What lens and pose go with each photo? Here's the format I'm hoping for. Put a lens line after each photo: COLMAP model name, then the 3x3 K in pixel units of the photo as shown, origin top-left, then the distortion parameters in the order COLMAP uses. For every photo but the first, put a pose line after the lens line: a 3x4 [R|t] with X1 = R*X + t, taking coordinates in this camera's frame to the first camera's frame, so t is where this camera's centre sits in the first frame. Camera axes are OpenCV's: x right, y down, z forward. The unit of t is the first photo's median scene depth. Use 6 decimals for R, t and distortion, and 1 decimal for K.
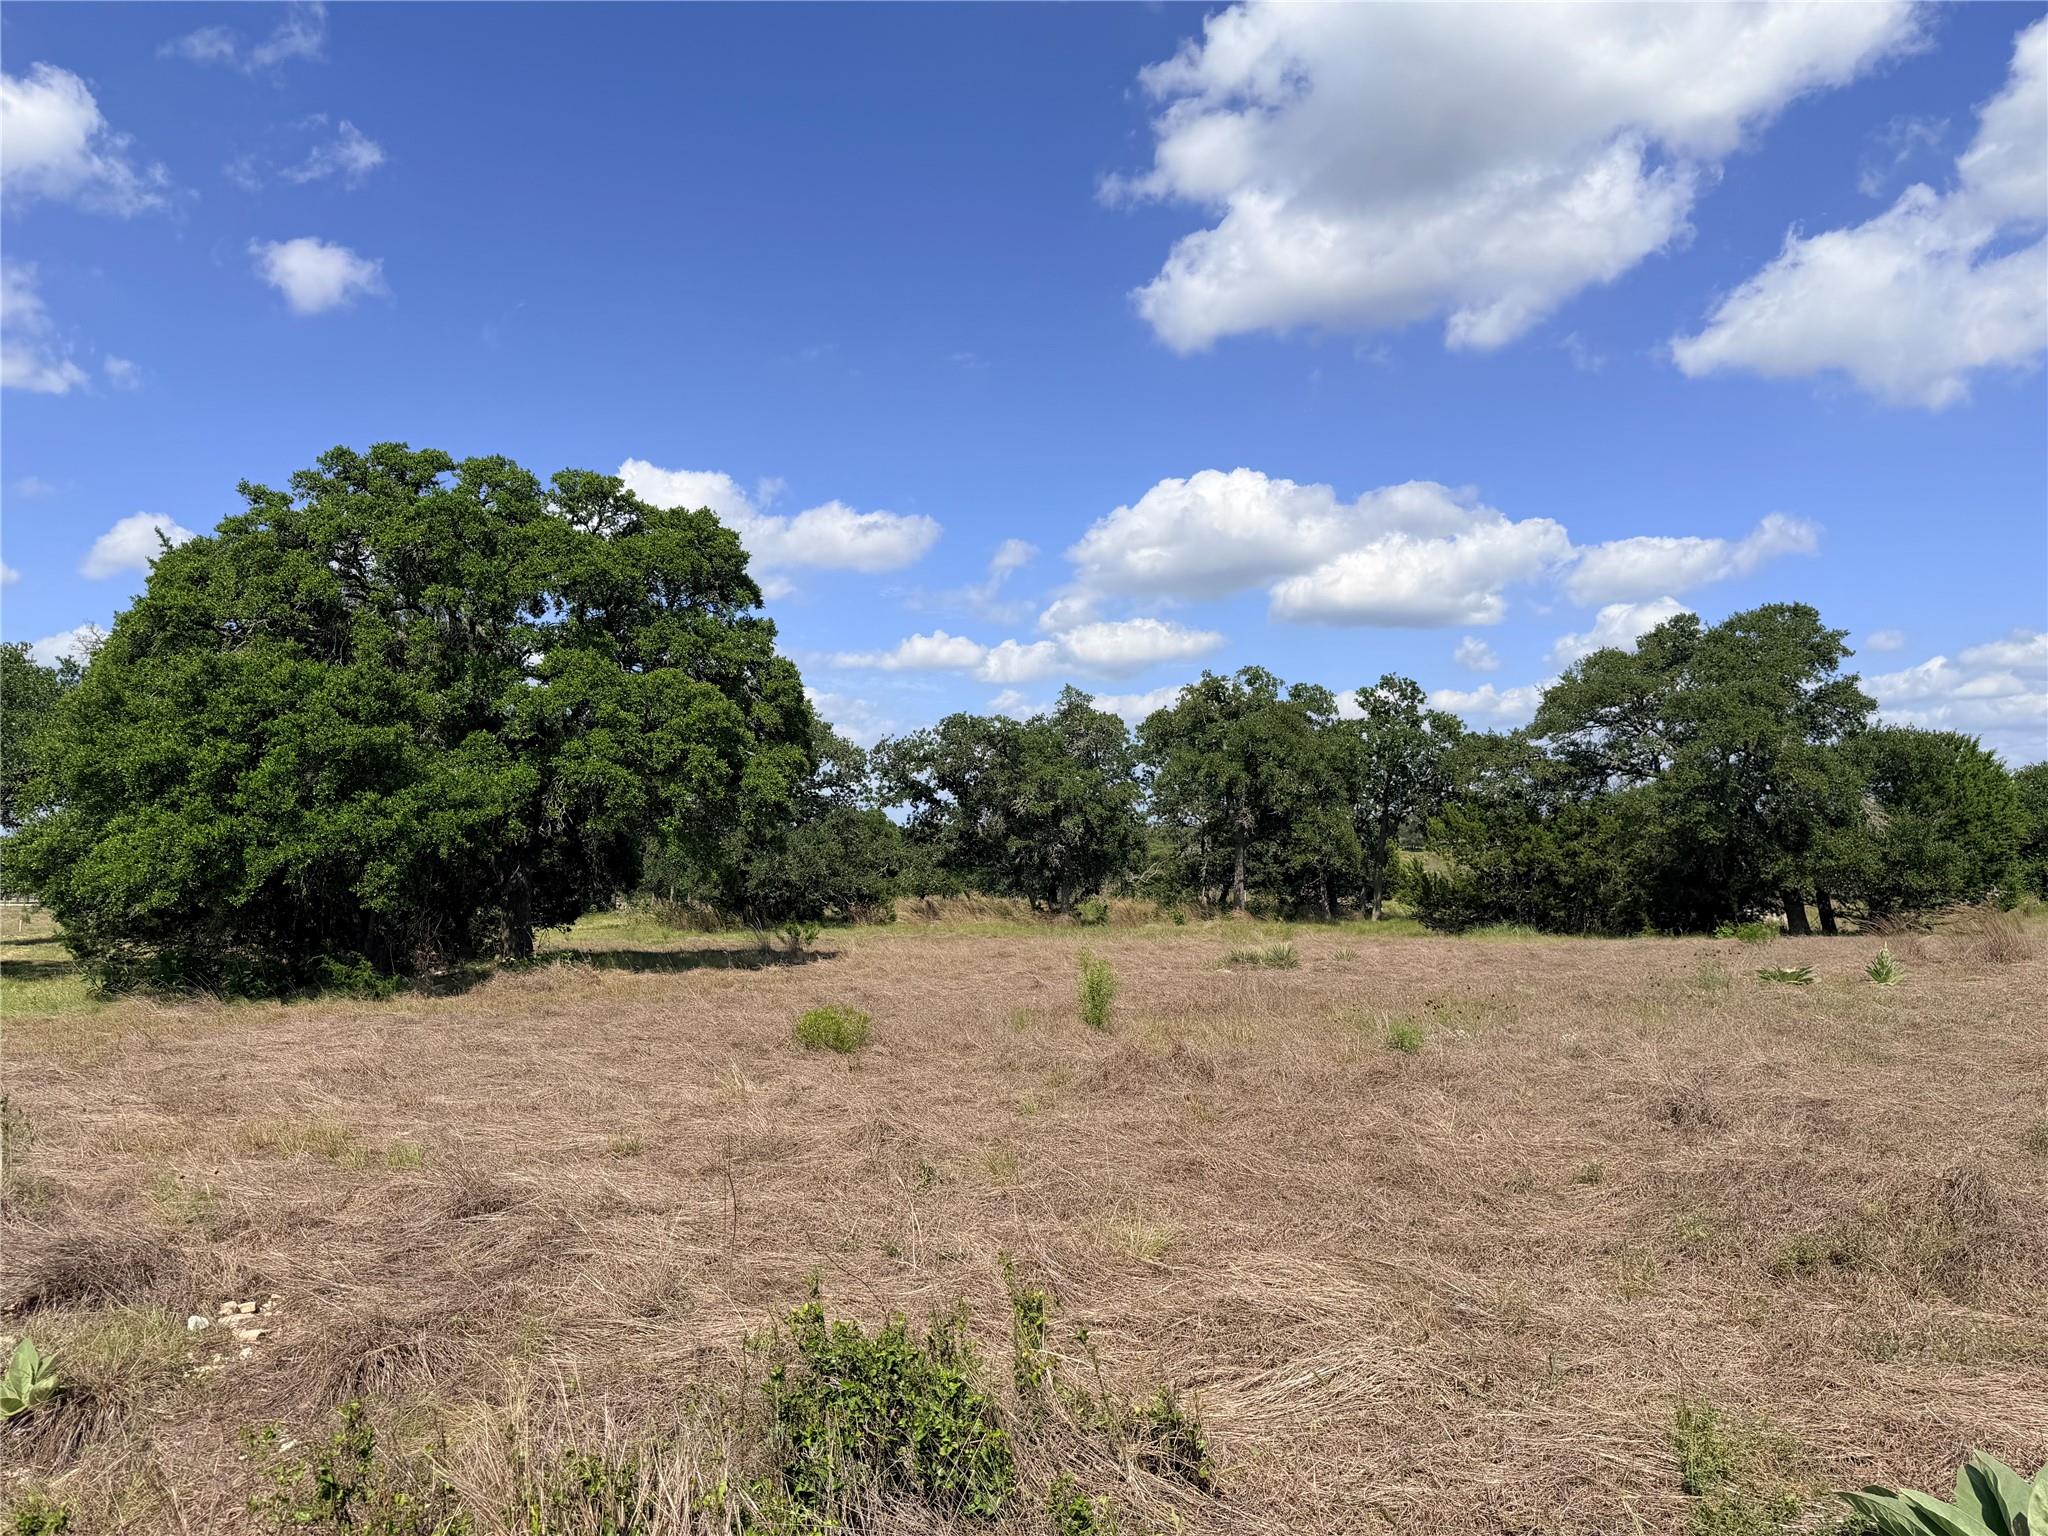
lens RADIAL K [[1313.6, 0, 1030.4], [0, 1313.6, 776.2], [0, 0, 1]] dist [0.004126, -0.000424]
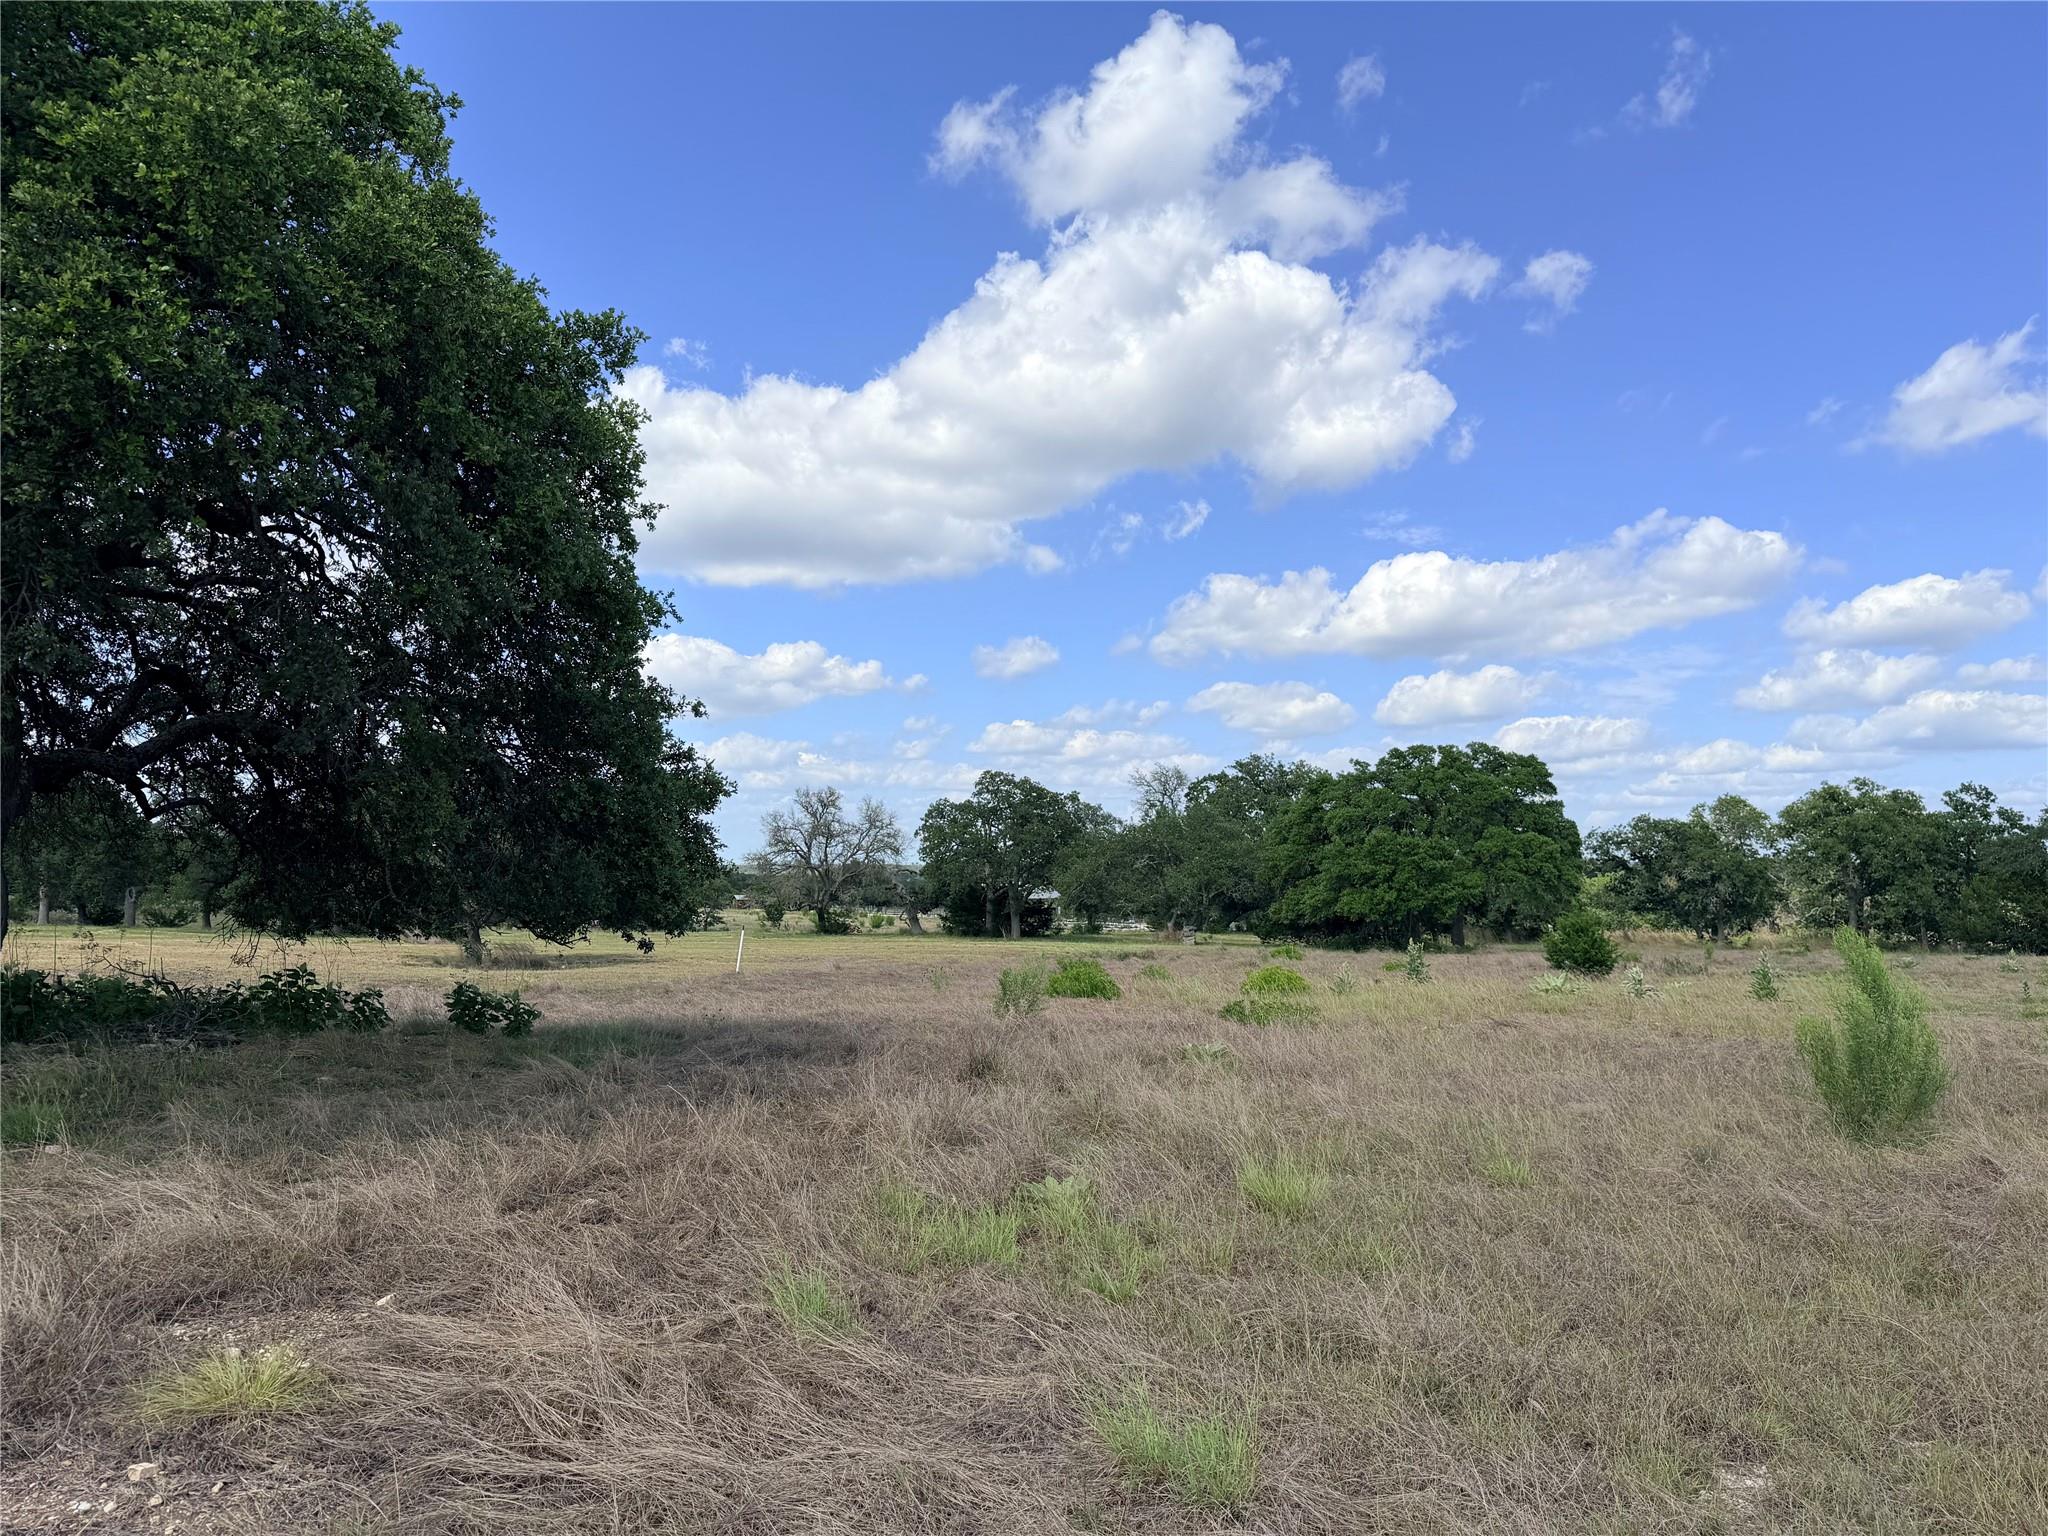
lens RADIAL K [[1313.6, 0, 1068.7], [0, 1313.6, 768.8], [0, 0, 1]] dist [0.004126, -0.000424]
pose [[0.900180, -0.029280, -0.434532, 0.012297], [0.015259, 0.999245, -0.035720, -0.057040], [0.435250, 0.025524, 0.899948, -0.752557]]
